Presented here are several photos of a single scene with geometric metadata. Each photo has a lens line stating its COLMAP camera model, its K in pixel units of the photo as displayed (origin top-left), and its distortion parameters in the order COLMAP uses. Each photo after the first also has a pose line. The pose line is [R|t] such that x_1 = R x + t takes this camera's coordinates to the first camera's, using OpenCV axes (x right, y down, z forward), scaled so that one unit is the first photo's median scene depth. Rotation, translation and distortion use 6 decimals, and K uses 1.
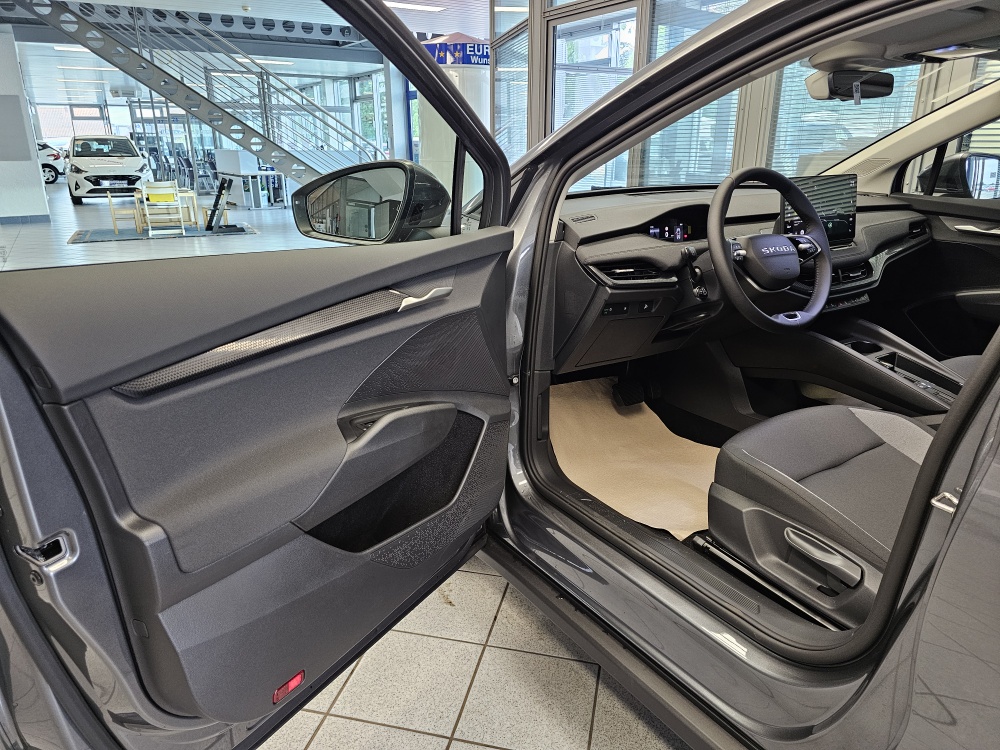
lens RADIAL K [[673.1, 0, 498.1], [0, 673.1, 373.1], [0, 0, 1]] dist [0.056241, -0.074535]
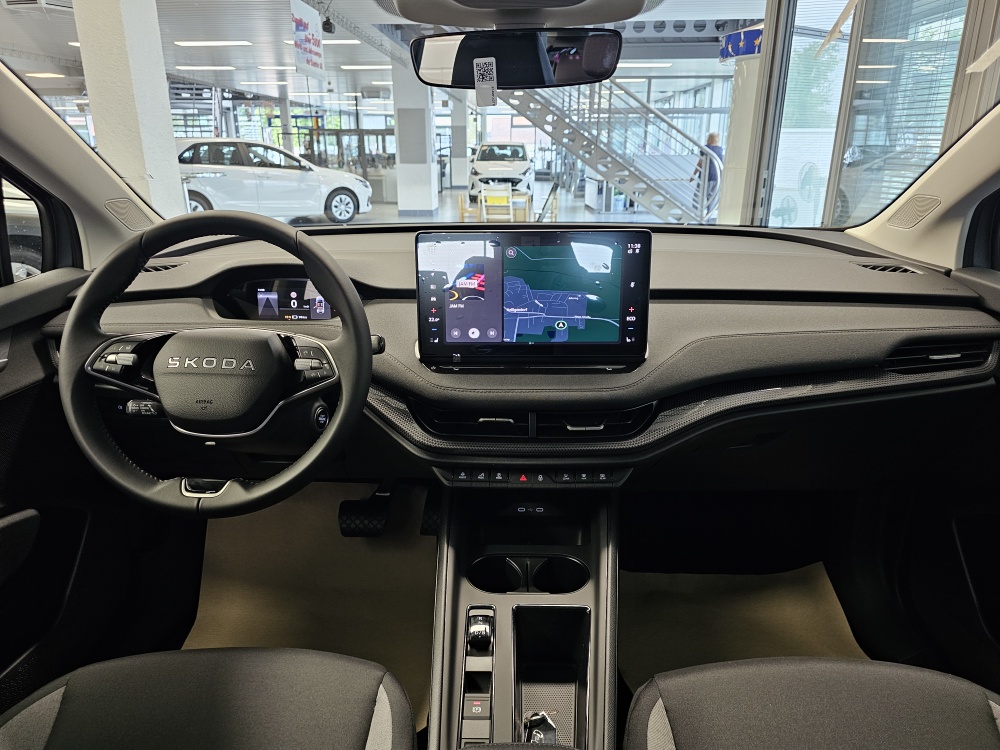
lens RADIAL K [[673.1, 0, 498.1], [0, 673.1, 373.1], [0, 0, 1]] dist [0.056241, -0.074535]
pose [[0.819139, 0.176371, -0.545807, 0.680689], [-0.178001, 0.982738, 0.050420, -0.182425], [0.545277, 0.055854, 0.836393, 0.502191]]
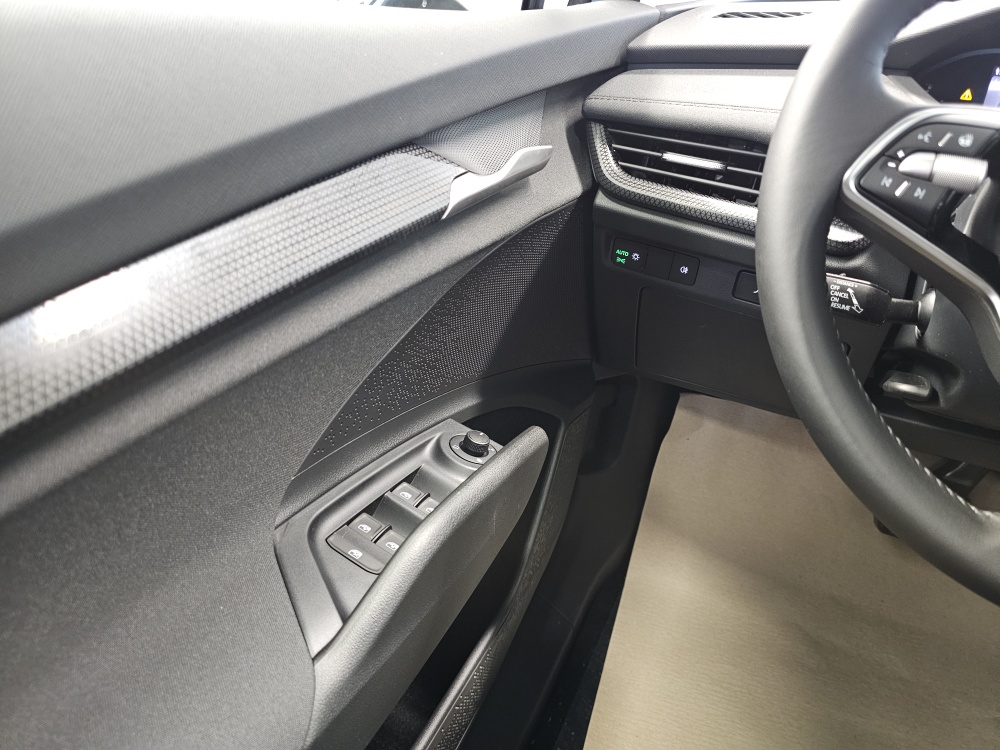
lens RADIAL K [[673.1, 0, 498.1], [0, 673.1, 373.1], [0, 0, 1]] dist [0.056241, -0.074535]
pose [[0.508548, 0.443346, -0.738121, 0.342533], [-0.304257, 0.894474, 0.327633, -0.106924], [0.805485, 0.057962, 0.589774, 0.556280]]
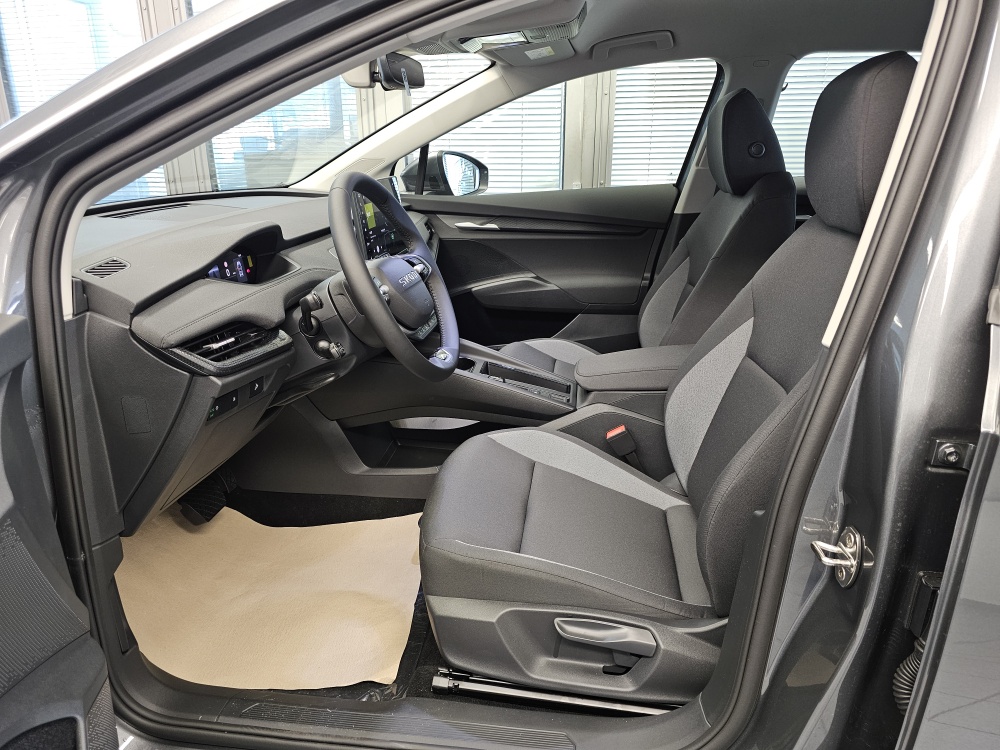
lens RADIAL K [[673.1, 0, 498.1], [0, 673.1, 373.1], [0, 0, 1]] dist [0.056241, -0.074535]
pose [[0.650377, -0.243974, 0.719365, -0.079876], [0.243010, 0.964075, 0.107263, -0.100629], [-0.719692, 0.105052, 0.686300, 0.303605]]
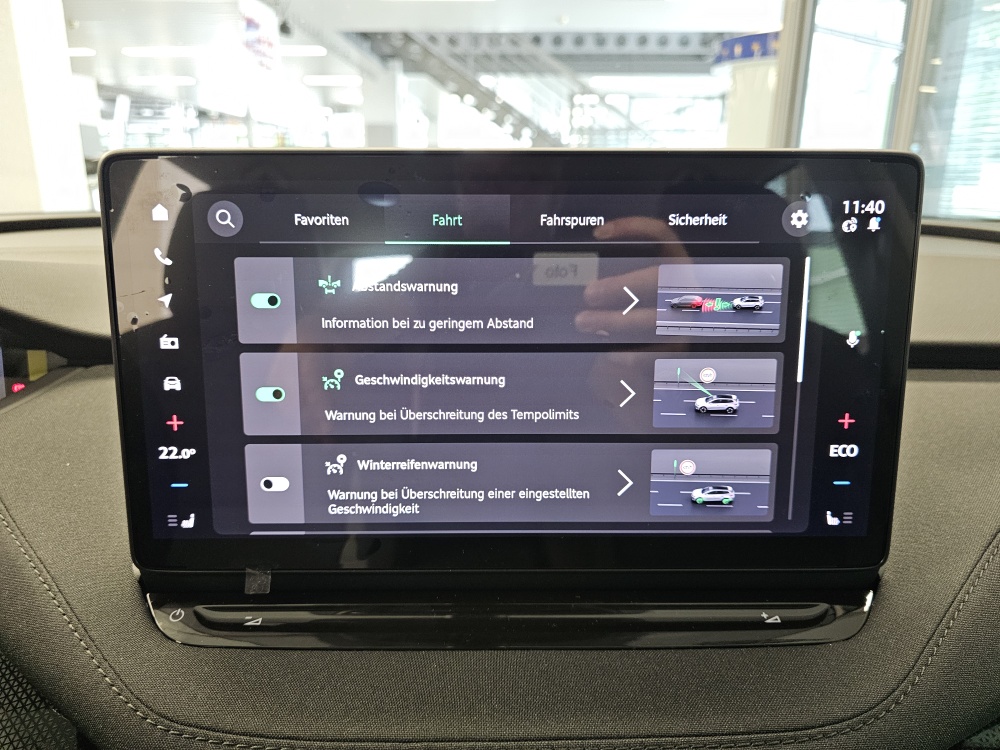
lens RADIAL K [[688.4, 0, 494.8], [0, 688.4, 378.6], [0, 0, 1]] dist [-0.000098, -0.020748]
pose [[0.834896, 0.159186, -0.526886, 0.502713], [-0.178043, 0.983906, 0.015140, -0.216989], [0.520817, 0.081168, 0.849801, 0.787994]]
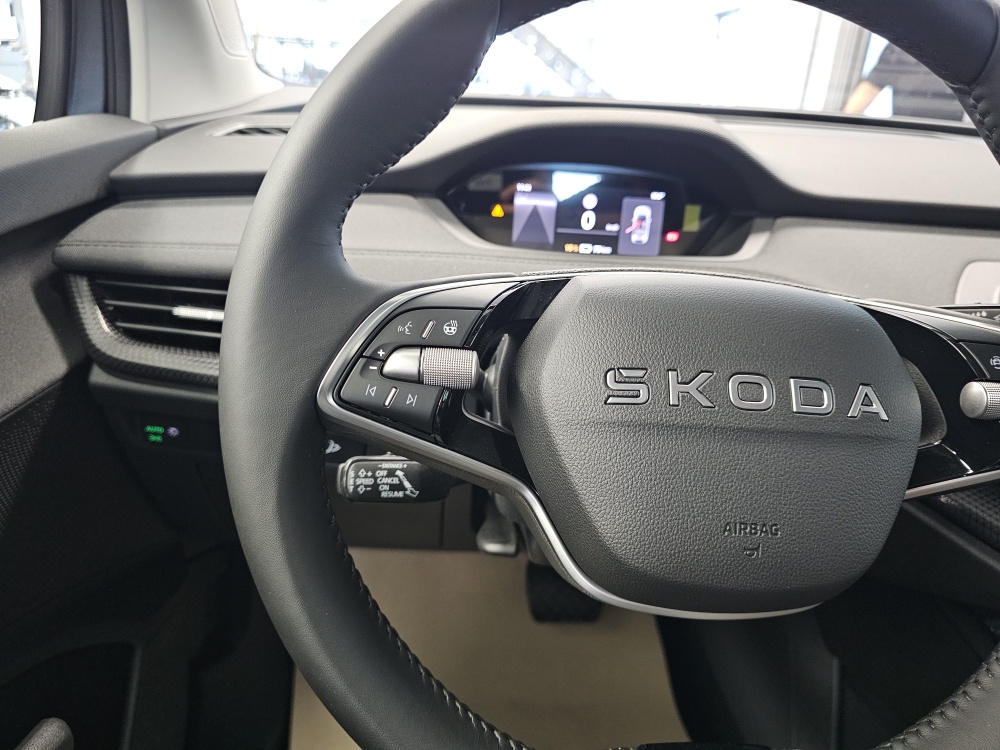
lens RADIAL K [[688.1, 0, 497.1], [0, 688.1, 371.3], [0, 0, 1]] dist [0.004158, -0.023394]
pose [[0.860979, 0.244814, -0.445850, 0.325979], [-0.219654, 0.969558, 0.108205, -0.143733], [0.458768, 0.004770, 0.888543, 0.619510]]
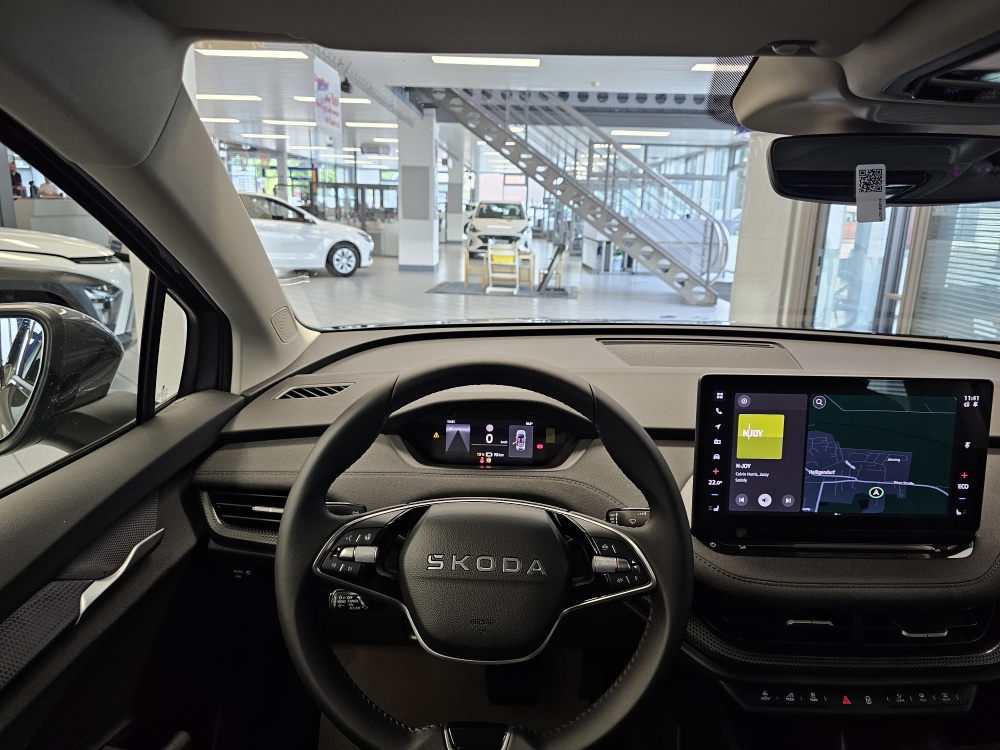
lens RADIAL K [[669.9, 0, 505.5], [0, 669.9, 368.0], [0, 0, 1]] dist [0.062467, -0.088260]
pose [[0.838466, 0.149264, -0.524114, 0.463664], [-0.197386, 0.979636, -0.036780, -0.213335], [0.507951, 0.134291, 0.850854, 0.487094]]
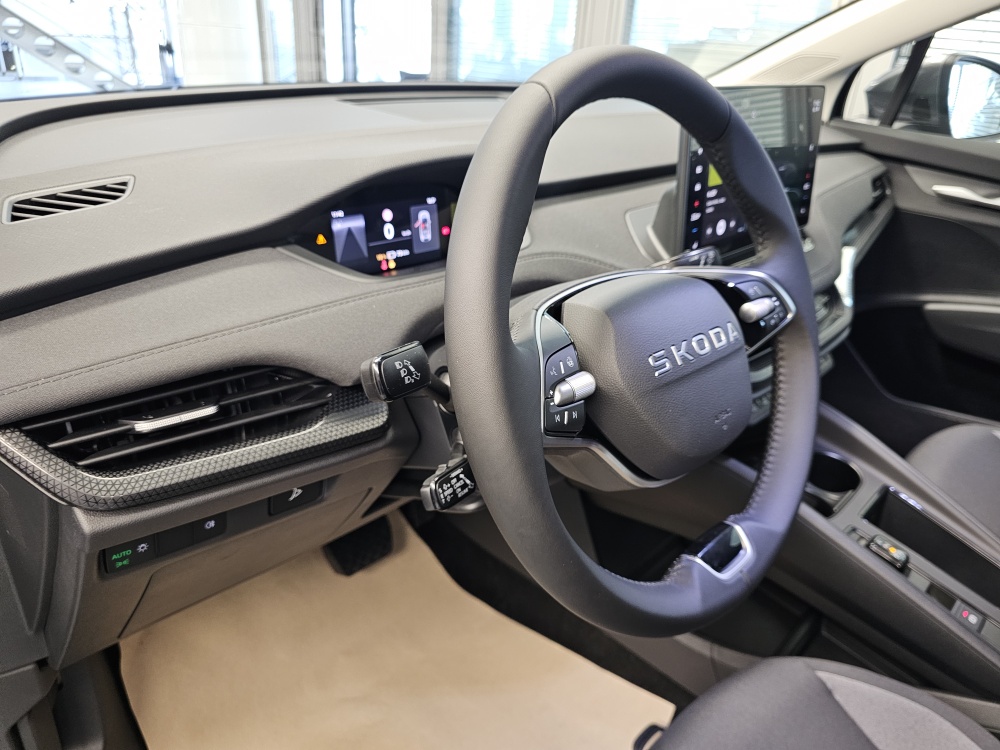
lens RADIAL K [[688.2, 0, 507.7], [0, 688.2, 380.8], [0, 0, 1]] dist [0.004454, -0.022881]
pose [[0.972948, -0.043688, 0.226854, 0.197152], [0.007870, 0.987654, 0.156450, -0.161179], [-0.230889, -0.150433, 0.961281, 0.544776]]
